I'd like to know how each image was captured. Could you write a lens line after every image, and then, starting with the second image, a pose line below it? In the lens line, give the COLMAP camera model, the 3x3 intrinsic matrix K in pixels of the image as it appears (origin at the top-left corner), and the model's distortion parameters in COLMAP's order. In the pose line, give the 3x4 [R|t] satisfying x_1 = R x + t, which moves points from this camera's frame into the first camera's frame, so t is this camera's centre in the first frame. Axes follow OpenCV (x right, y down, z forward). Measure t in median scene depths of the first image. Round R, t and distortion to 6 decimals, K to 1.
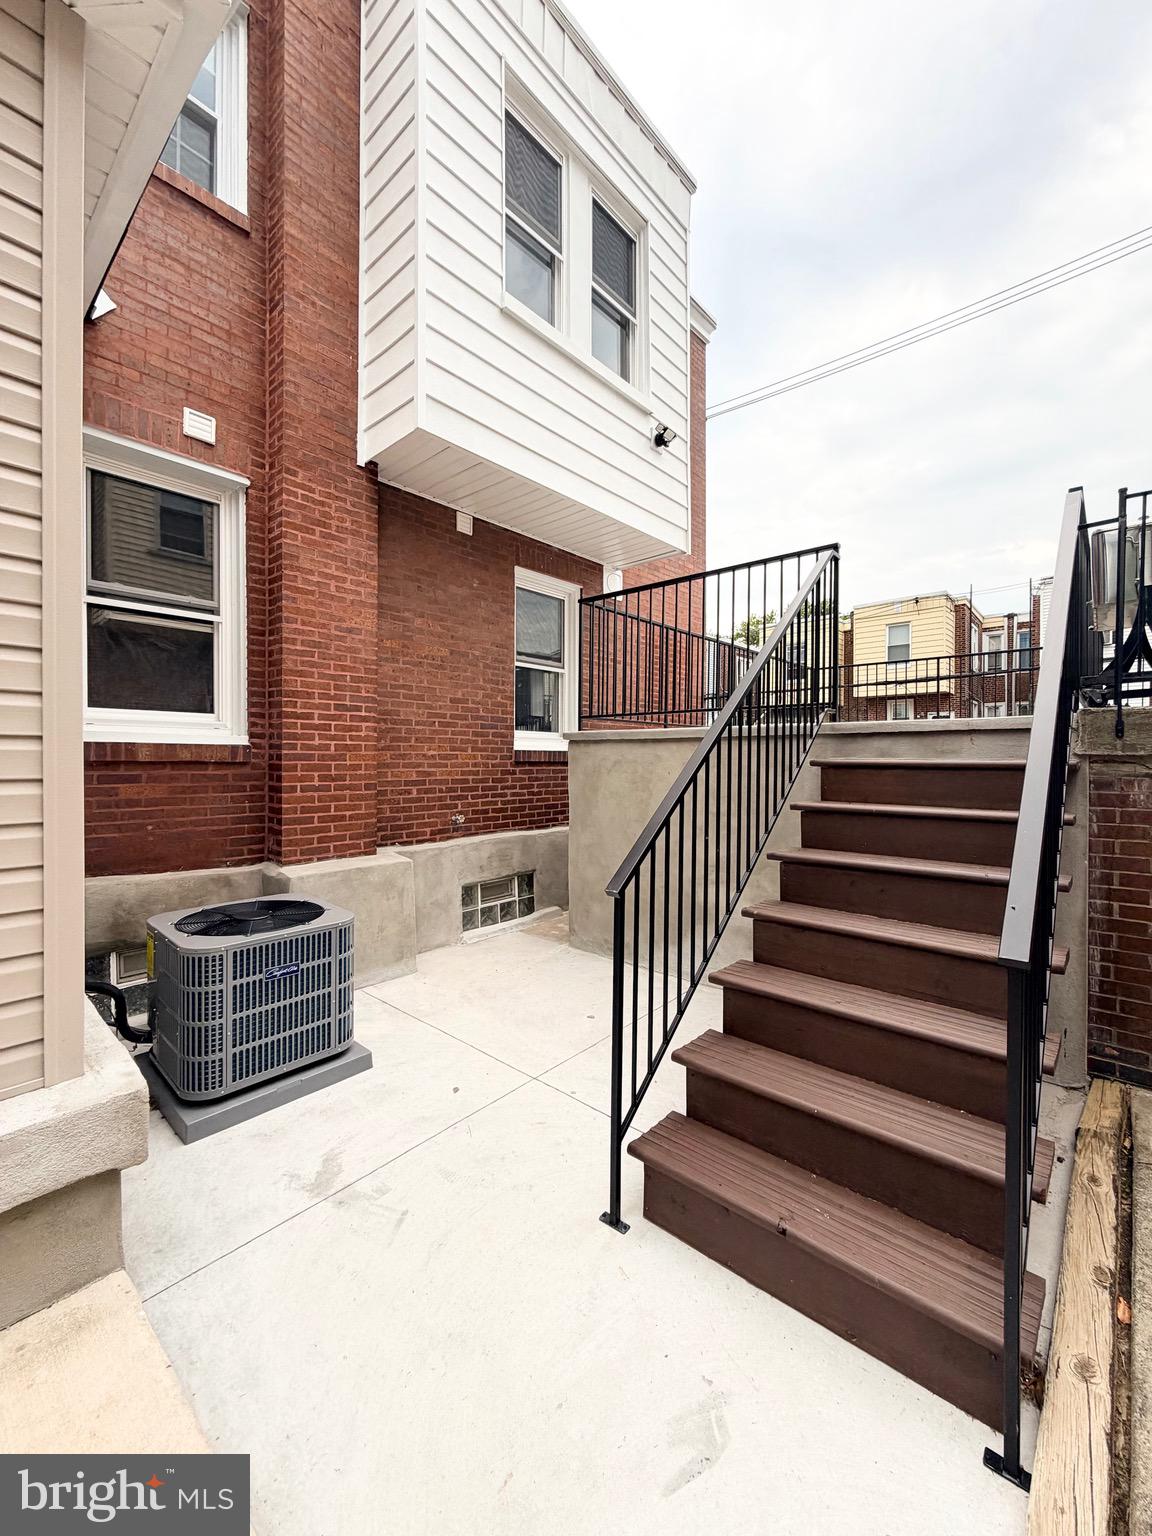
lens RADIAL K [[618.7, 0, 576.0], [0, 618.7, 768.0], [0, 0, 1]] dist [0.001234, 0.000009]
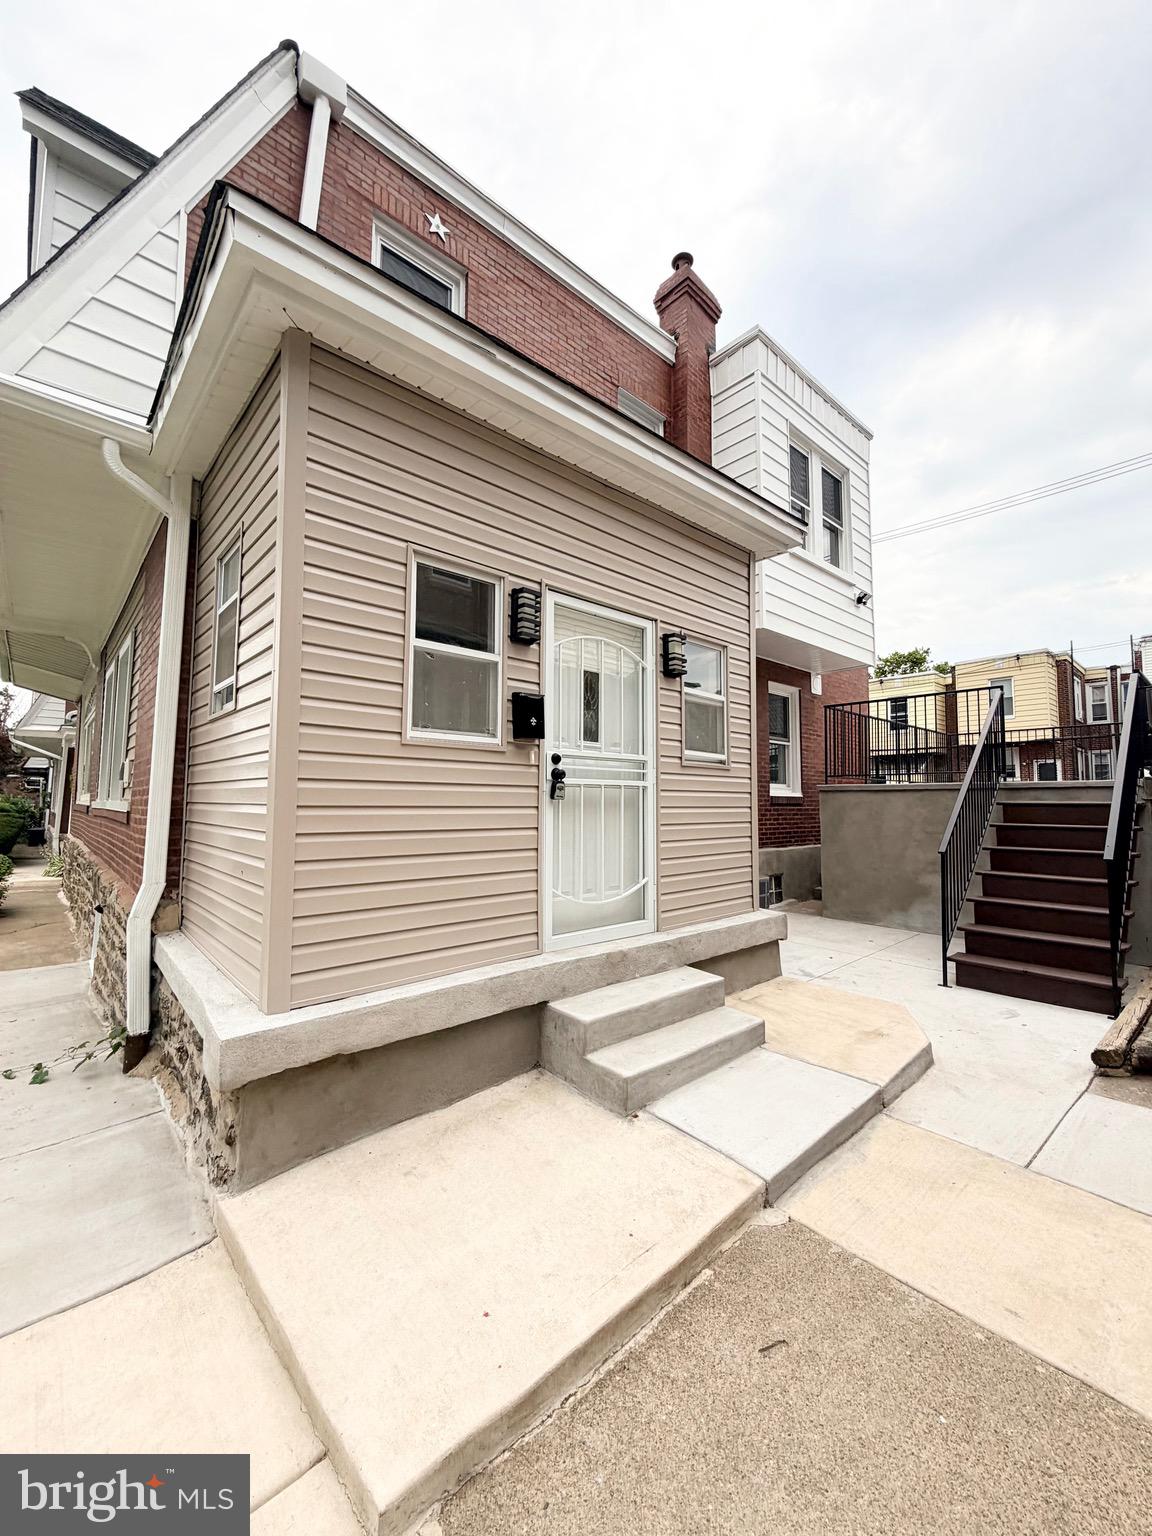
lens RADIAL K [[618.7, 0, 576.0], [0, 618.7, 768.0], [0, 0, 1]] dist [0.001234, 0.000009]
pose [[0.993696, -0.004690, -0.112007, -0.414162], [-0.003387, 0.997412, -0.071813, 0.014716], [0.112053, 0.071740, 0.991109, -0.624421]]
